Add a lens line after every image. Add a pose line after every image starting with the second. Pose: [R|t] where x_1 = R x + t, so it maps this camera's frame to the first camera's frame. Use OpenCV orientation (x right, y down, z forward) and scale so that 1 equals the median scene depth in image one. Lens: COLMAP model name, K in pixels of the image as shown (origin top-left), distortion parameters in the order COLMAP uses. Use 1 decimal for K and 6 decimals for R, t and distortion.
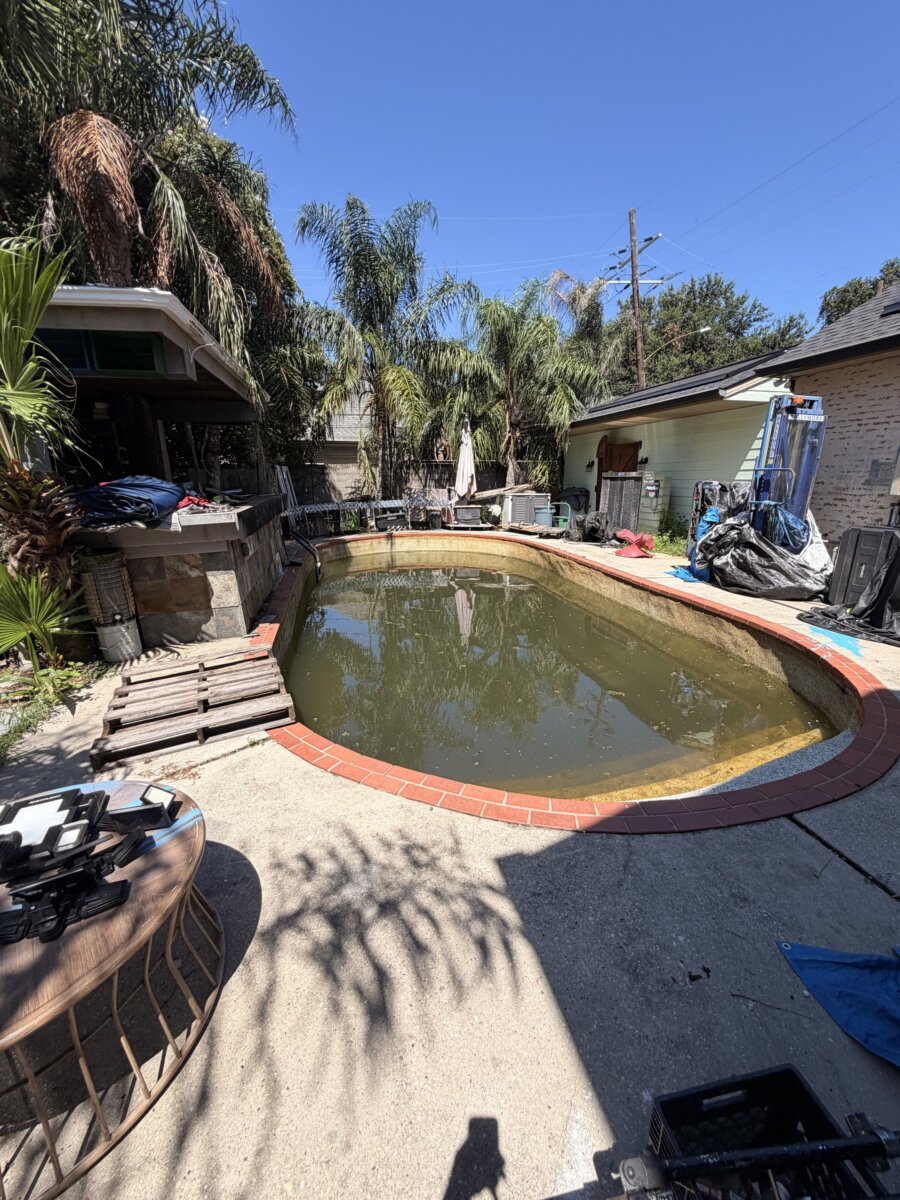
lens RADIAL K [[474.6, 0, 449.5], [0, 474.6, 597.1], [0, 0, 1]] dist [0.000646, 0.000220]
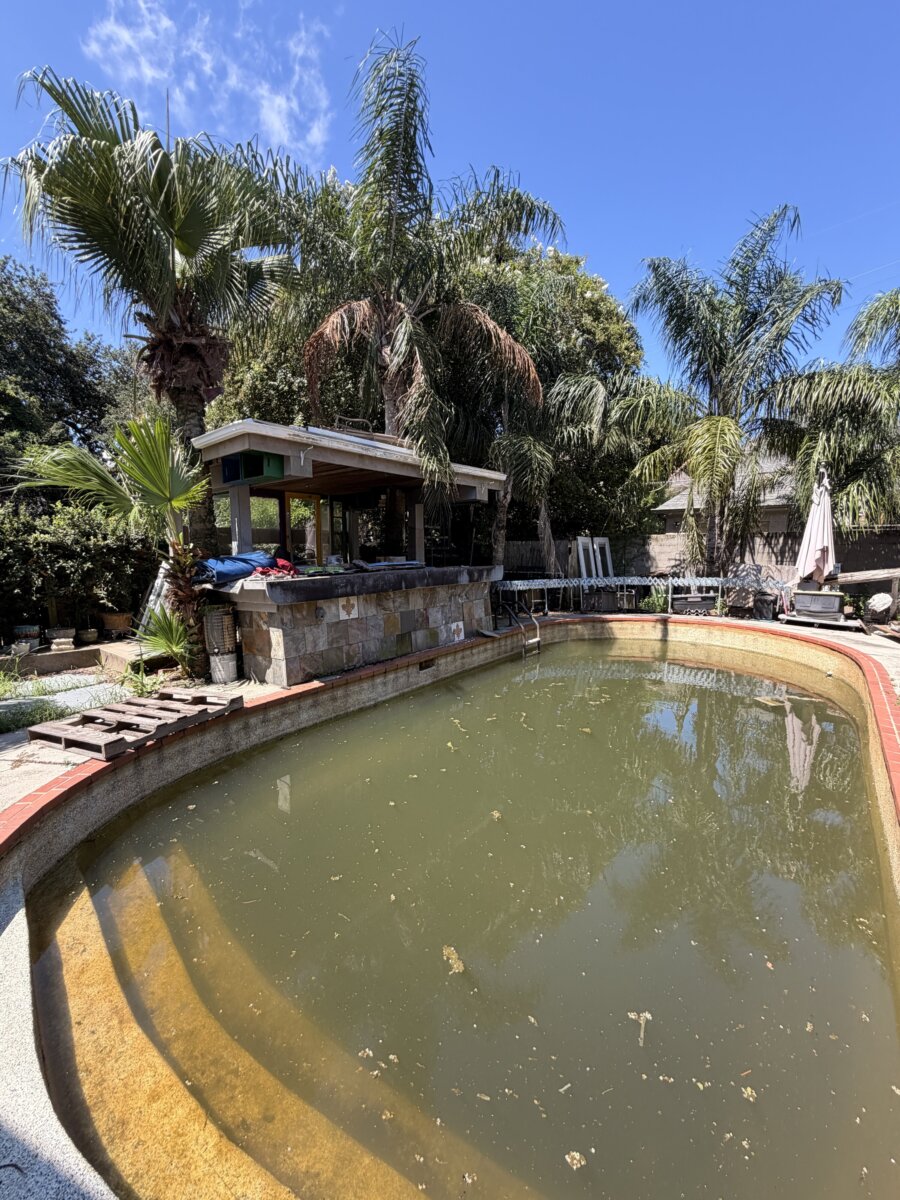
lens RADIAL K [[474.6, 0, 449.5], [0, 474.6, 597.1], [0, 0, 1]] dist [0.000646, 0.000220]
pose [[0.634723, 0.081266, -0.768454, 0.243714], [-0.189679, 0.980415, -0.052988, -0.051714], [0.749098, 0.179393, 0.637707, 0.185520]]
